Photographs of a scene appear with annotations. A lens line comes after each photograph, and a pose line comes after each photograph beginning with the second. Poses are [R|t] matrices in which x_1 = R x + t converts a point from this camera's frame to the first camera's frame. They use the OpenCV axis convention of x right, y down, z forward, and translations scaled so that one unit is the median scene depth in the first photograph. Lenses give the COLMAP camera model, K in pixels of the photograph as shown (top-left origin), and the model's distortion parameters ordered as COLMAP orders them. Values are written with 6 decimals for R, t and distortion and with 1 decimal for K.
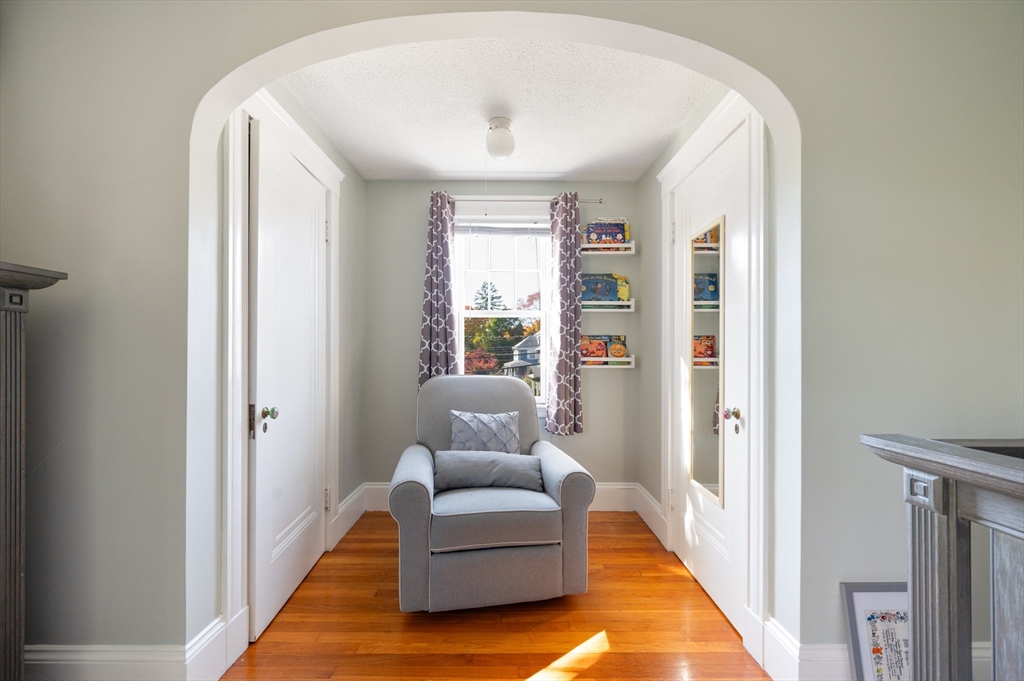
lens RADIAL K [[408.7, 0, 510.8], [0, 408.7, 353.1], [0, 0, 1]] dist [0.000497, 0.000023]
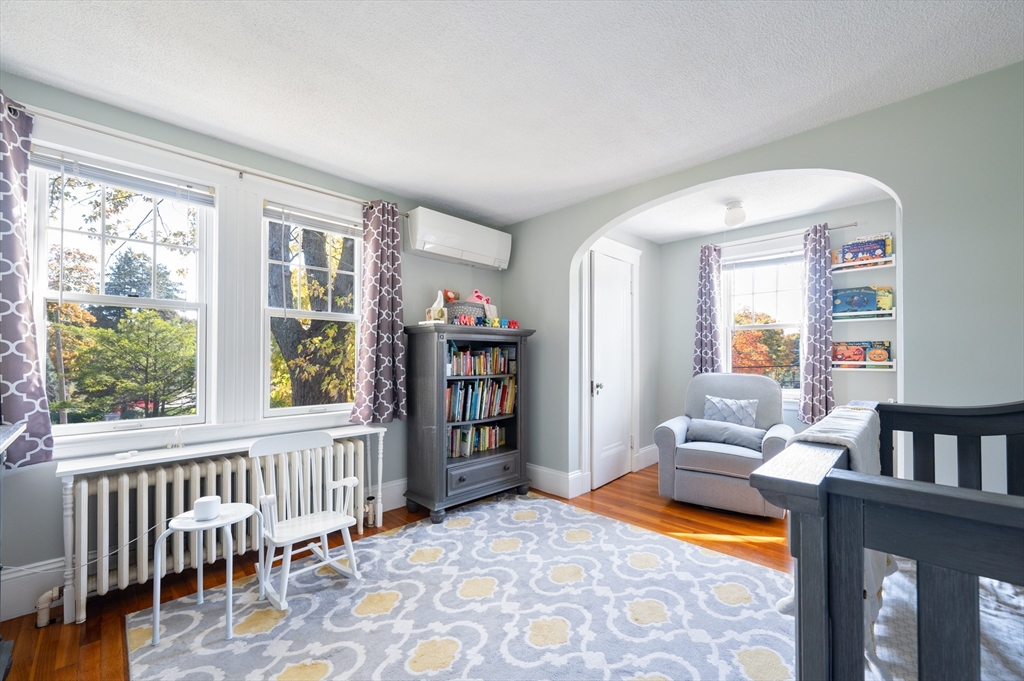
lens RADIAL K [[408.7, 0, 510.8], [0, 408.7, 353.1], [0, 0, 1]] dist [0.000497, 0.000023]
pose [[0.696408, -0.008540, -0.717595, 0.372918], [-0.000646, 0.999921, -0.012526, 0.002513], [0.717645, 0.009186, 0.696348, -0.491268]]
